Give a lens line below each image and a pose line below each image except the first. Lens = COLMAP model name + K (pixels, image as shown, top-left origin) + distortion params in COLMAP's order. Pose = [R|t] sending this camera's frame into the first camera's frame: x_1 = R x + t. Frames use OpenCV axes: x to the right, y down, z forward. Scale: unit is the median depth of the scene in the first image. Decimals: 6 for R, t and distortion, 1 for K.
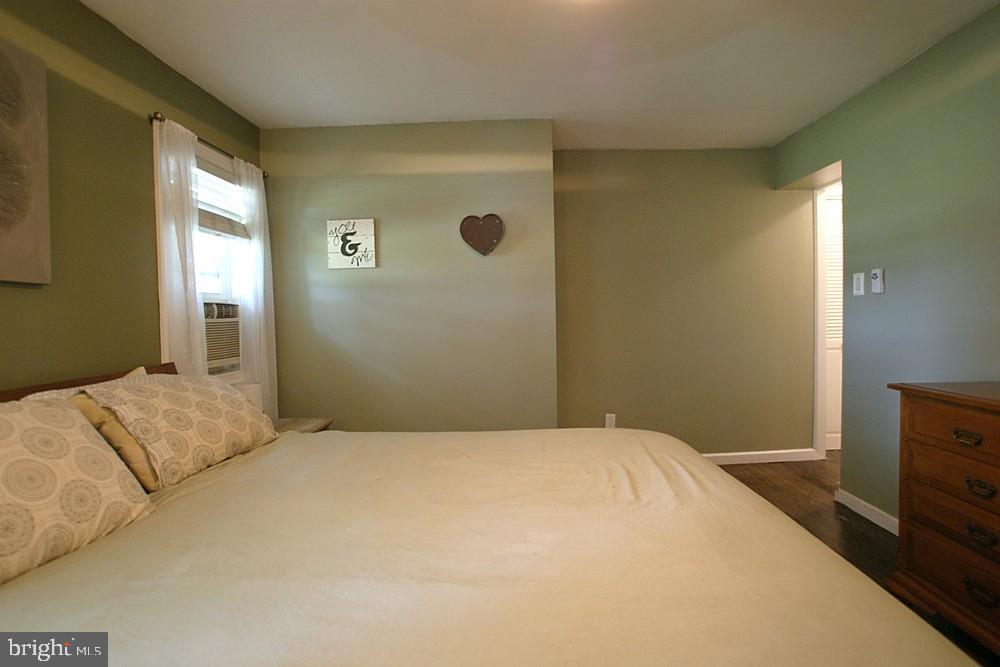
lens RADIAL K [[481.4, 0, 503.1], [0, 481.4, 327.3], [0, 0, 1]] dist [-0.072219, 0.028238]
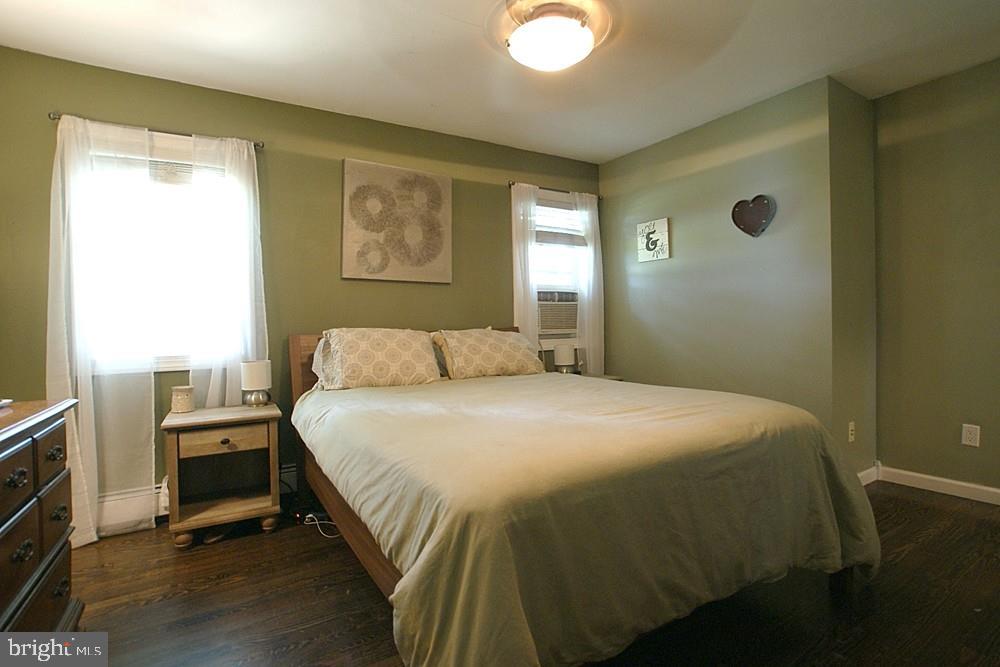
lens RADIAL K [[481.4, 0, 503.1], [0, 481.4, 327.3], [0, 0, 1]] dist [-0.072219, 0.028238]
pose [[0.548051, 0.022930, -0.836130, 0.551114], [-0.016340, 0.999727, 0.016707, 0.037334], [0.836285, 0.004507, 0.548276, 0.003758]]
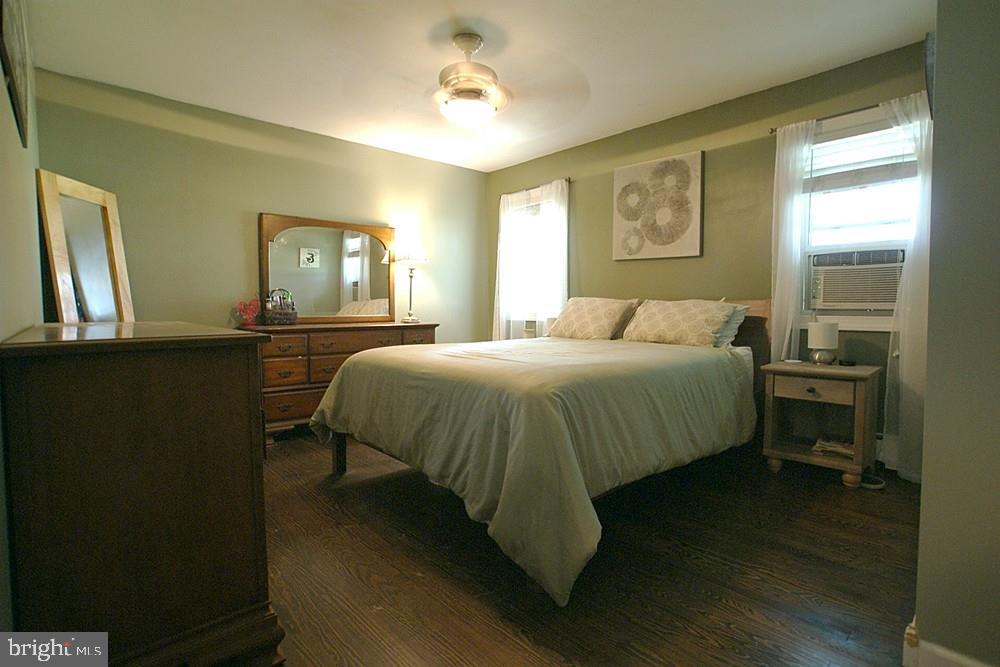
lens RADIAL K [[481.4, 0, 503.1], [0, 481.4, 327.3], [0, 0, 1]] dist [-0.072219, 0.028238]
pose [[-0.713039, 0.051591, -0.699224, 0.699260], [-0.001220, 0.997196, 0.074822, 0.042278], [0.701123, 0.054204, -0.710977, 1.114789]]
